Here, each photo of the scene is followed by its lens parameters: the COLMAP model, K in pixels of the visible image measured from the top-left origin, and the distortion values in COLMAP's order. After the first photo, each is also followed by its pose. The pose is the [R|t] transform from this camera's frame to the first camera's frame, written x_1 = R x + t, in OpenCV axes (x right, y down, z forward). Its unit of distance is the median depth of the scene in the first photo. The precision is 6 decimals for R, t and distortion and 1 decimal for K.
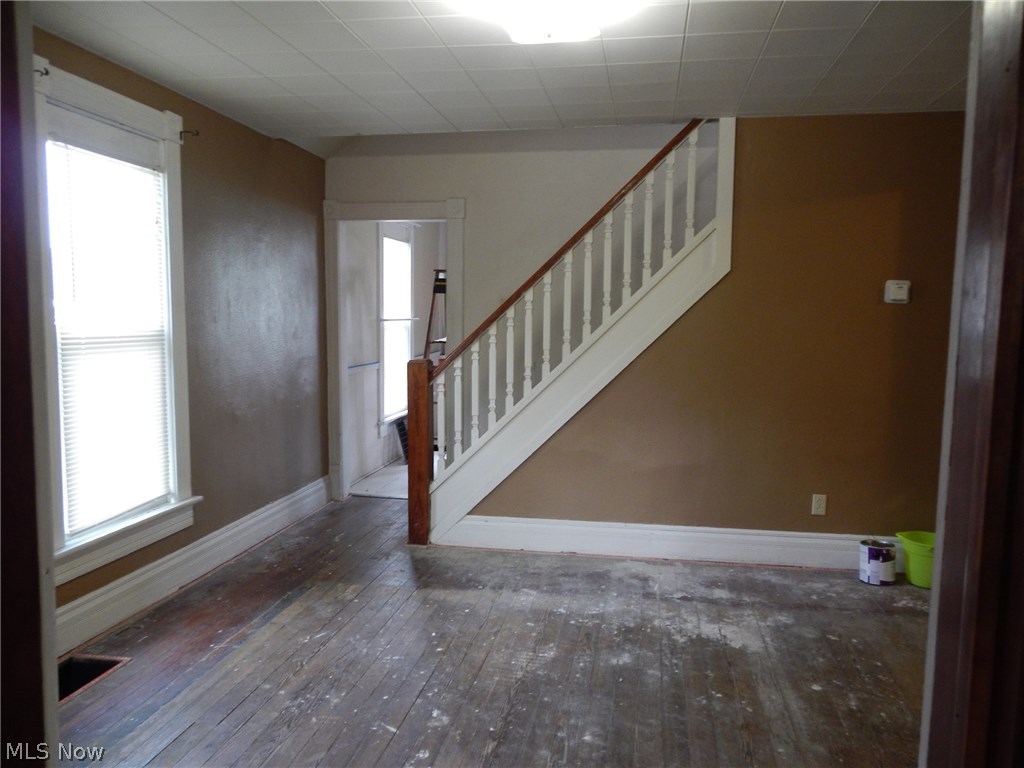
lens RADIAL K [[756.4, 0, 516.4], [0, 756.4, 380.8], [0, 0, 1]] dist [-0.004757, 0.006504]
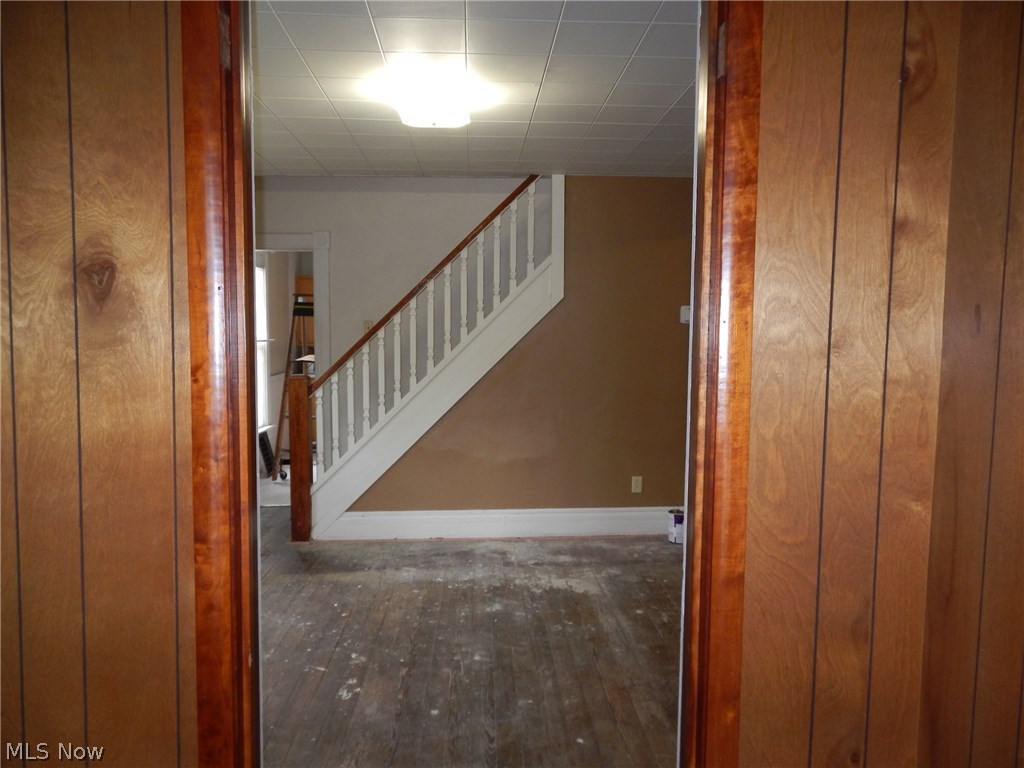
lens RADIAL K [[745.1, 0, 515.8], [0, 745.1, 385.9], [0, 0, 1]] dist [-0.002630, -0.055911]
pose [[0.974252, -0.024517, 0.224125, -0.078284], [0.028245, 0.999511, -0.013441, 0.013598], [-0.223686, 0.019425, 0.974468, -0.186319]]
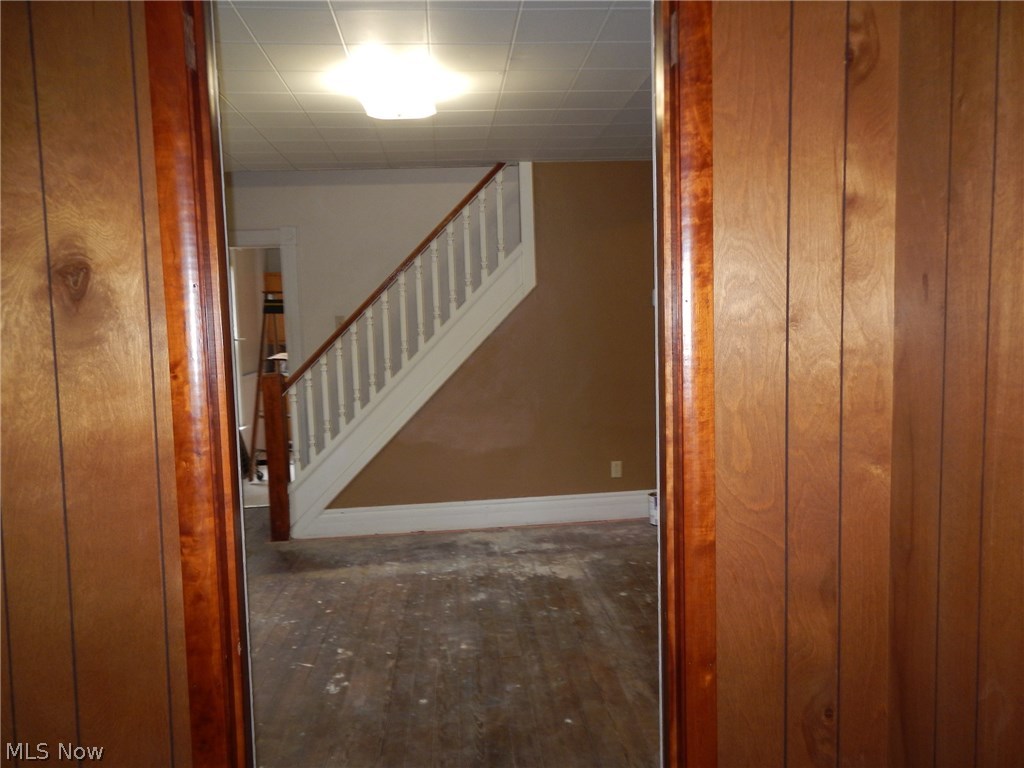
lens RADIAL K [[756.4, 0, 516.4], [0, 756.4, 380.8], [0, 0, 1]] dist [-0.004757, 0.006504]
pose [[0.965118, -0.064452, 0.253757, -0.080567], [0.068494, 0.997626, -0.007116, 0.017707], [-0.252696, 0.024248, 0.967242, -0.203957]]
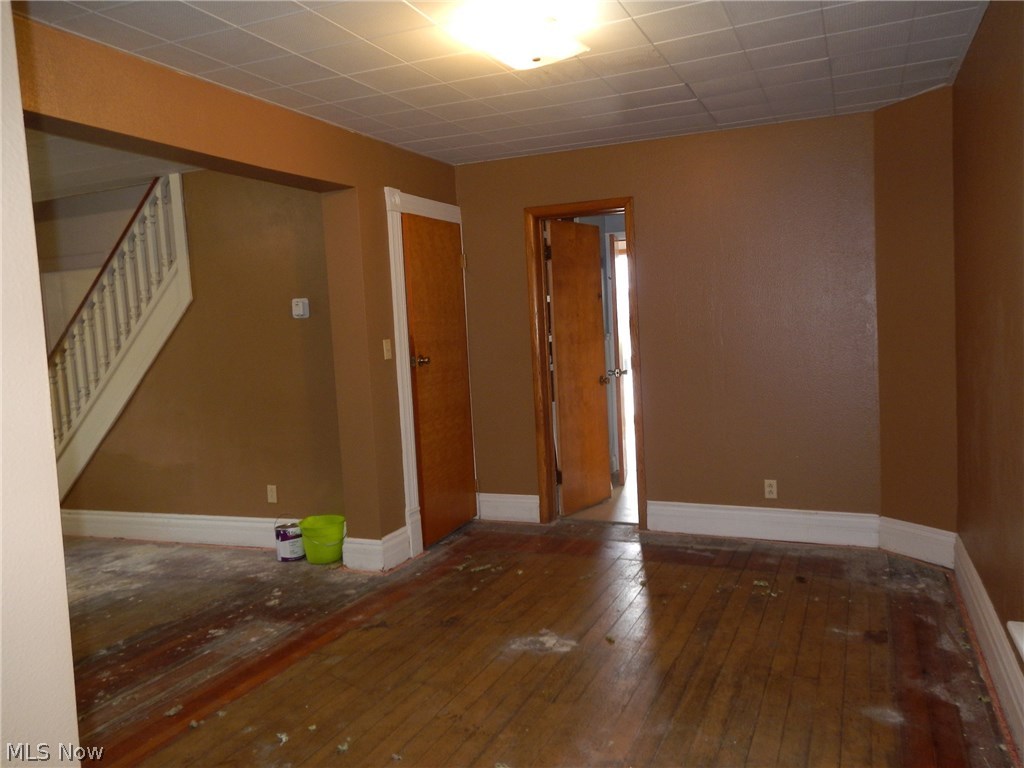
lens RADIAL K [[756.4, 0, 516.4], [0, 756.4, 380.8], [0, 0, 1]] dist [-0.004757, 0.006504]
pose [[0.983184, -0.052776, -0.174823, 1.140275], [0.049288, 0.998491, -0.024236, 0.042433], [0.175838, 0.015212, 0.984302, -0.093411]]
